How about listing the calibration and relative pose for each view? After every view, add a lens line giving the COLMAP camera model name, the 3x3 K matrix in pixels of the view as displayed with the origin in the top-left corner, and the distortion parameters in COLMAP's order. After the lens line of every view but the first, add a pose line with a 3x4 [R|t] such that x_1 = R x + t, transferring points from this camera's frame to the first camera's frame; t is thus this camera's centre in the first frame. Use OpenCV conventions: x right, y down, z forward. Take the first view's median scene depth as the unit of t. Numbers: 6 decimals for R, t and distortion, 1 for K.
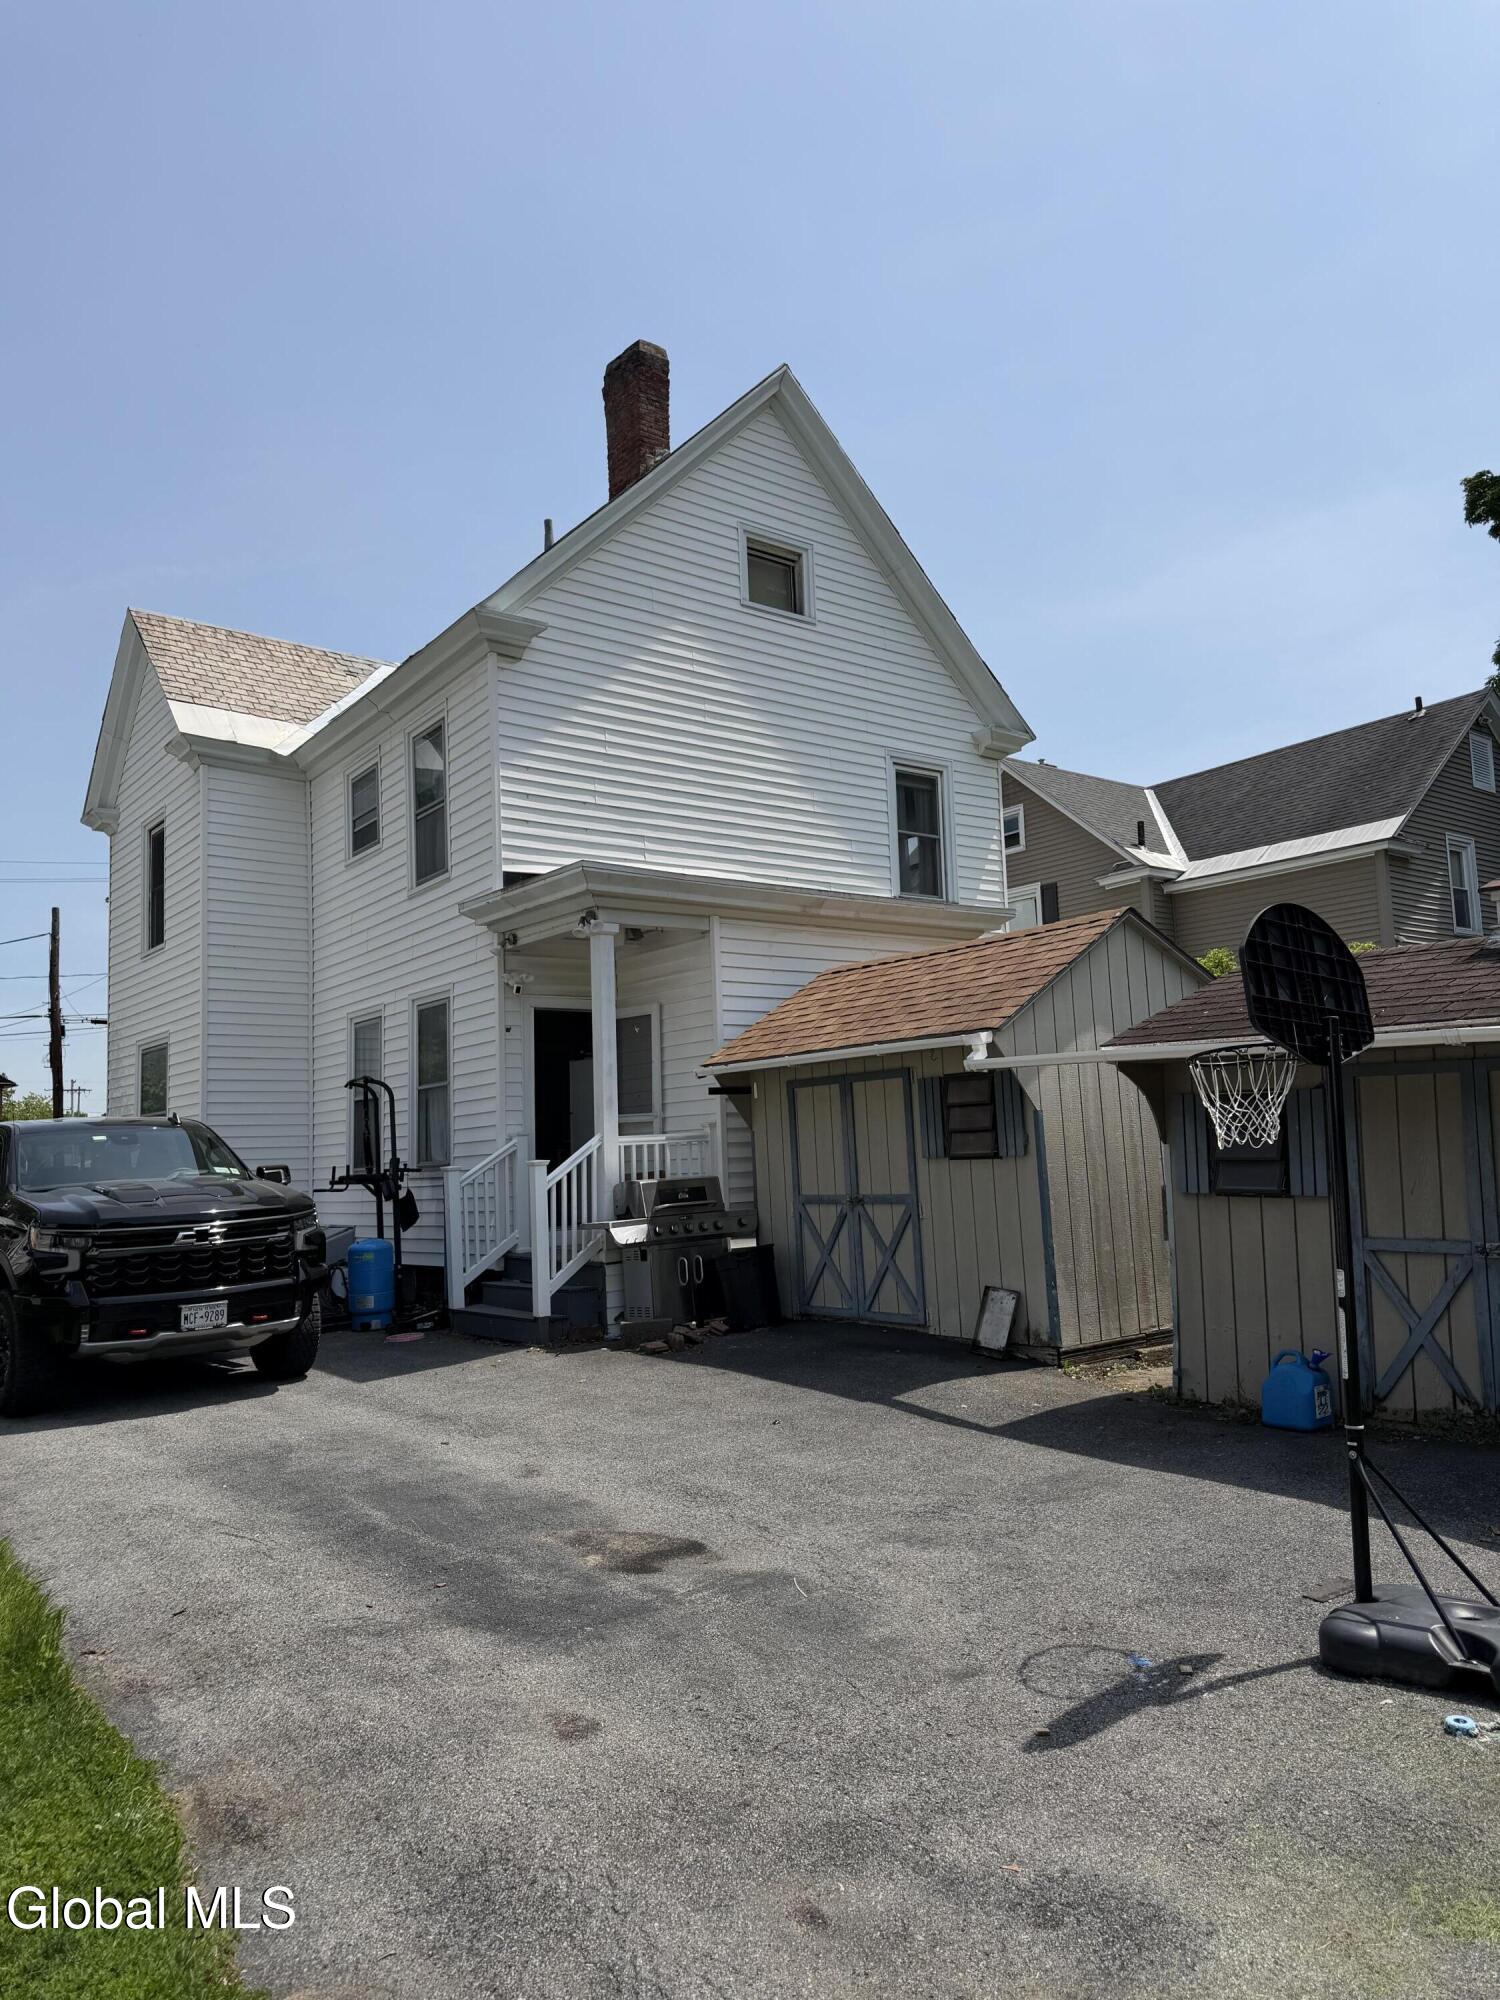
lens RADIAL K [[1377.1, 0, 745.9], [0, 1377.1, 999.9], [0, 0, 1]] dist [0.161104, -0.286319]
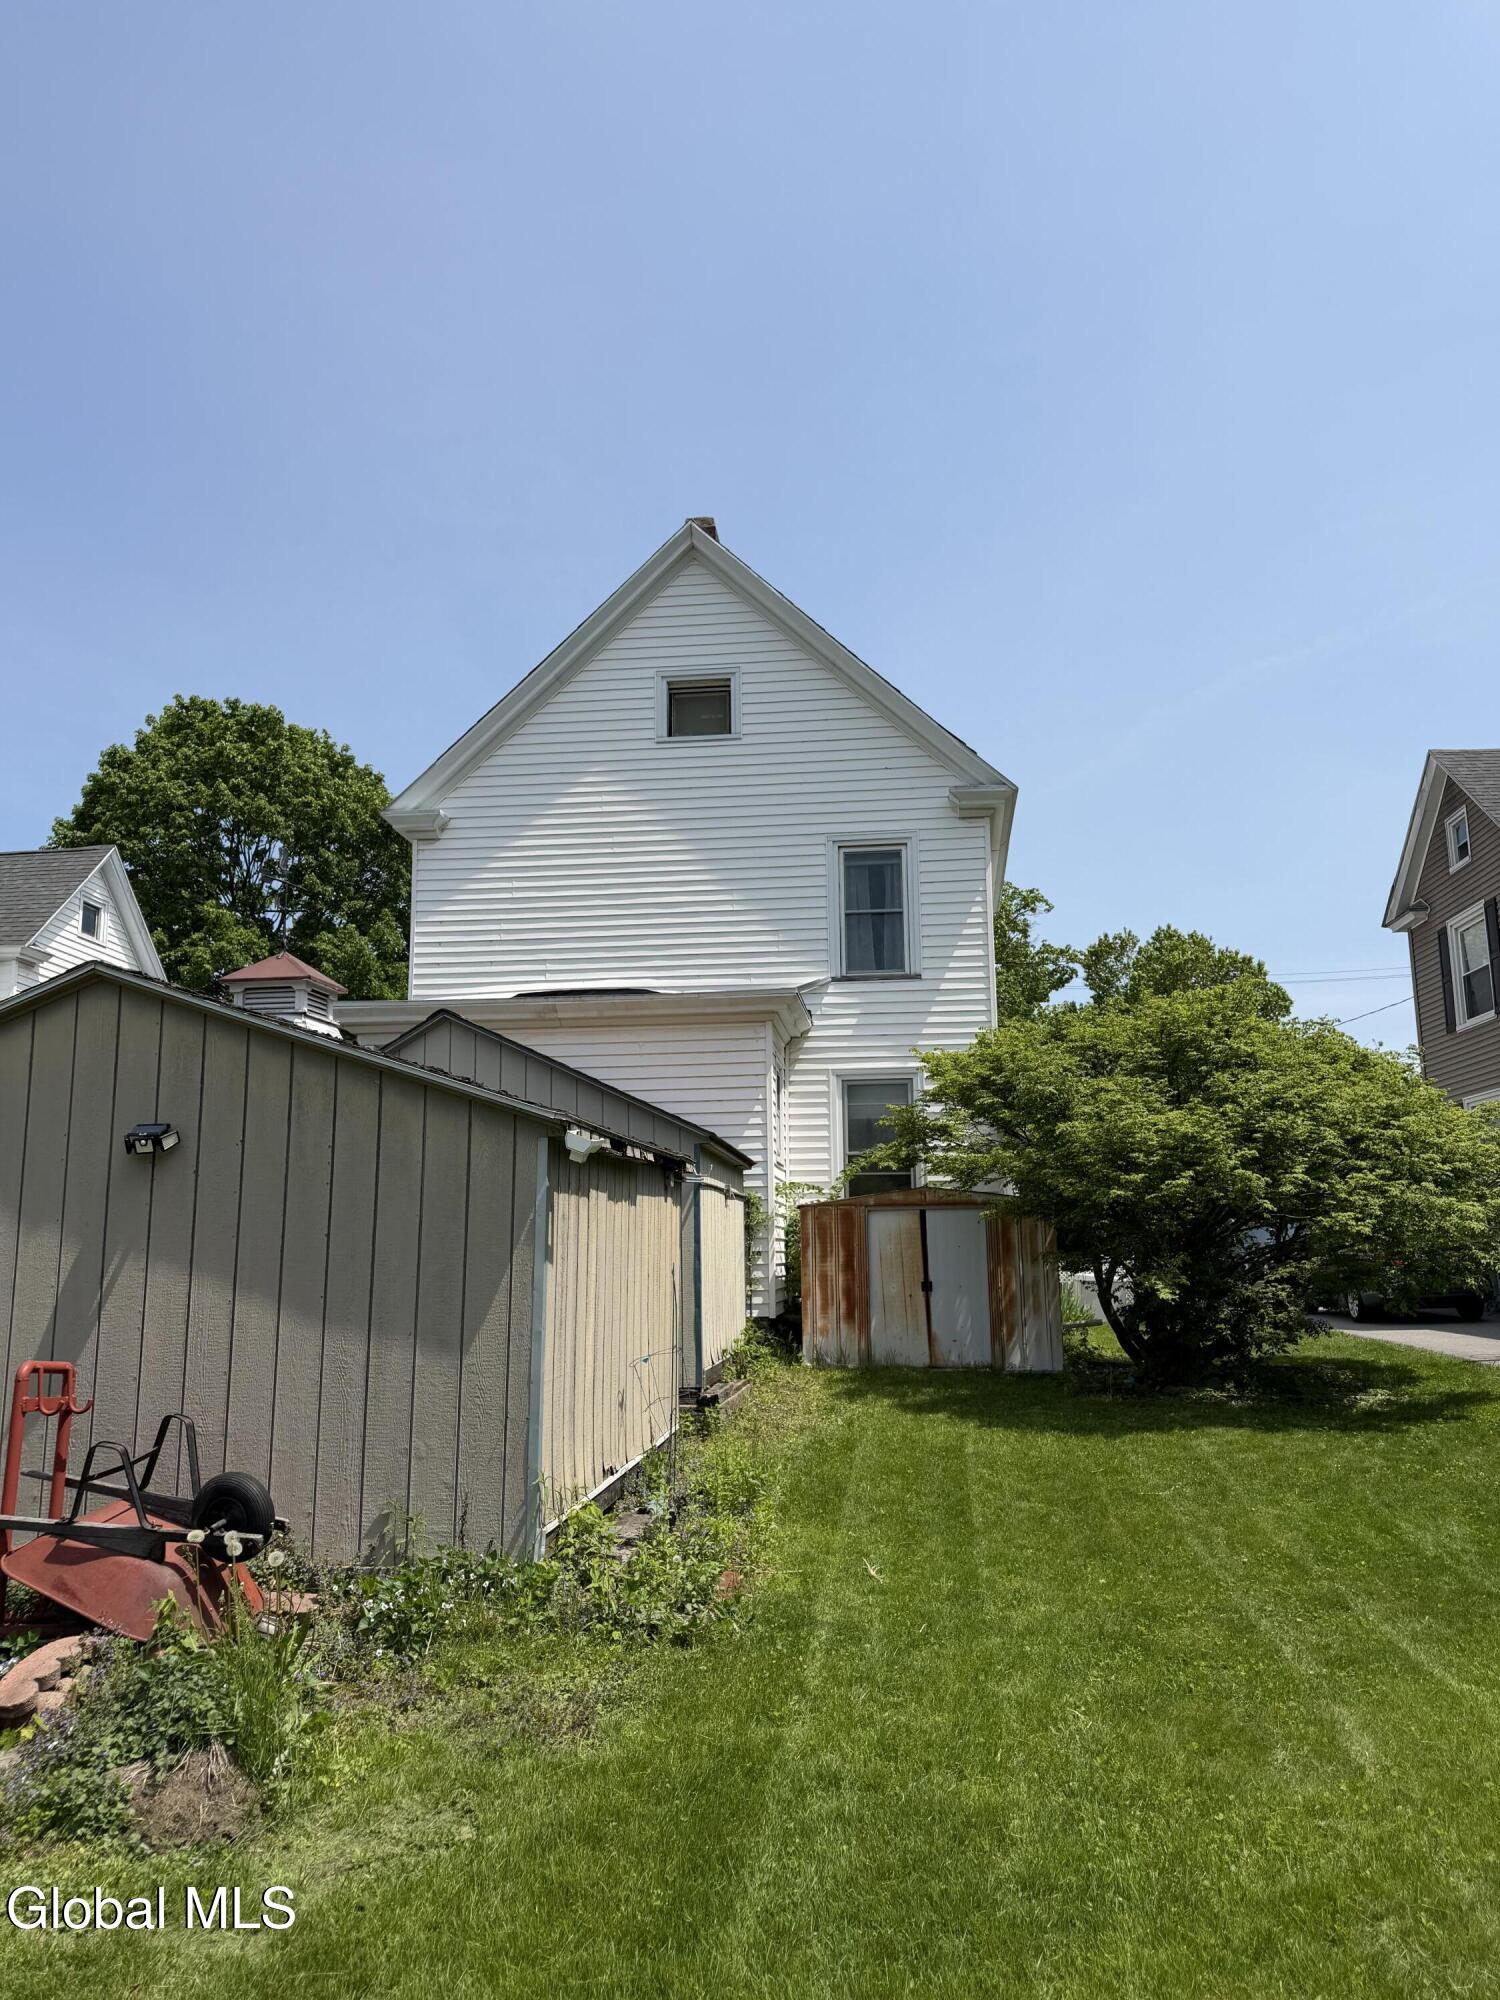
lens RADIAL K [[1377.1, 0, 745.9], [0, 1377.1, 999.9], [0, 0, 1]] dist [0.161104, -0.286319]
pose [[0.738684, -0.097022, -0.667032, 0.763262], [0.062419, 0.995180, -0.075628, 0.015958], [0.671155, 0.014230, 0.741180, 0.204755]]
